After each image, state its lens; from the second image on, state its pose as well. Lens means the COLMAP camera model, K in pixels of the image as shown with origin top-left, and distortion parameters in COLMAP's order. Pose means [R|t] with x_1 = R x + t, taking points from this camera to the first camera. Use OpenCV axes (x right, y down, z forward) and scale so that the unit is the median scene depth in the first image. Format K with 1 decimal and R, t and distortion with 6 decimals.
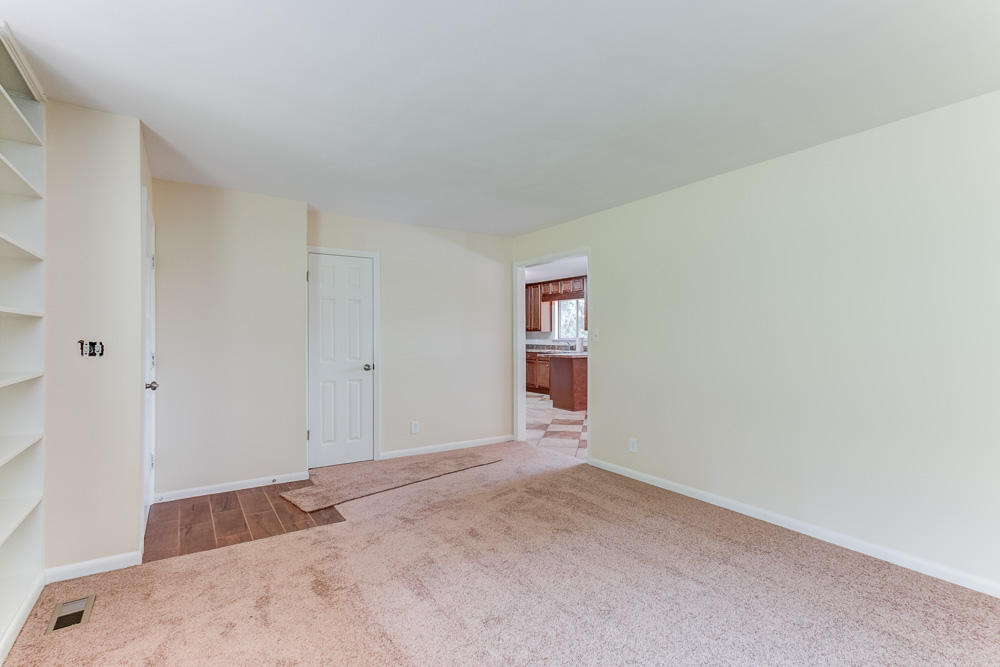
lens RADIAL K [[463.7, 0, 501.0], [0, 463.7, 333.9], [0, 0, 1]] dist [0.013294, -0.000449]
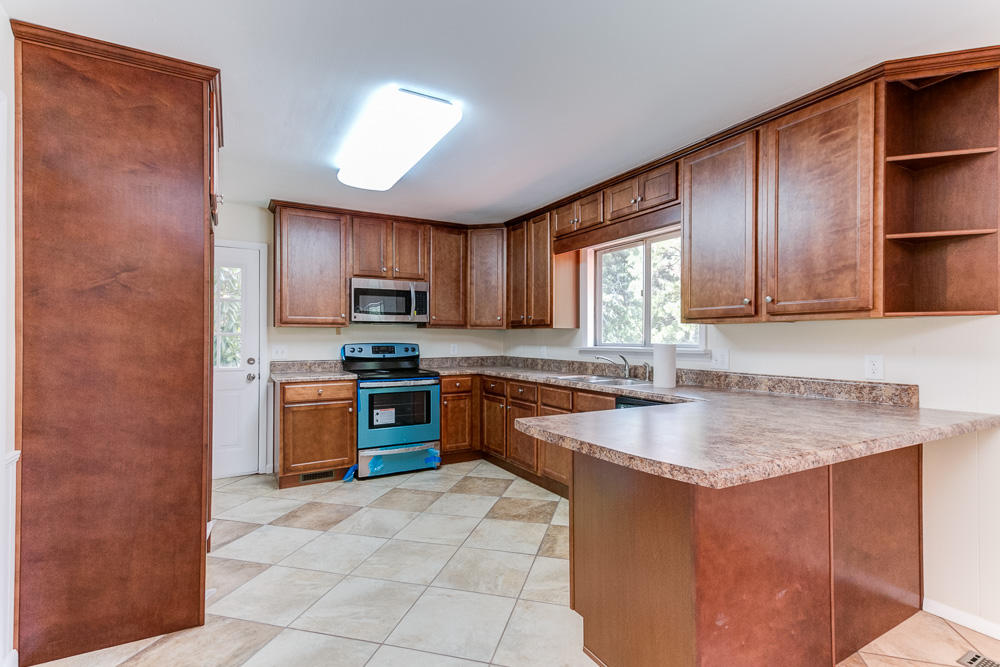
lens RADIAL K [[463.7, 0, 498.5], [0, 463.7, 336.3], [0, 0, 1]] dist [0.013294, -0.000449]
pose [[0.998145, 0.002495, -0.060833, 0.065000], [-0.002897, 0.999975, -0.006515, 0.004450], [0.060815, 0.006679, 0.998127, 0.599710]]
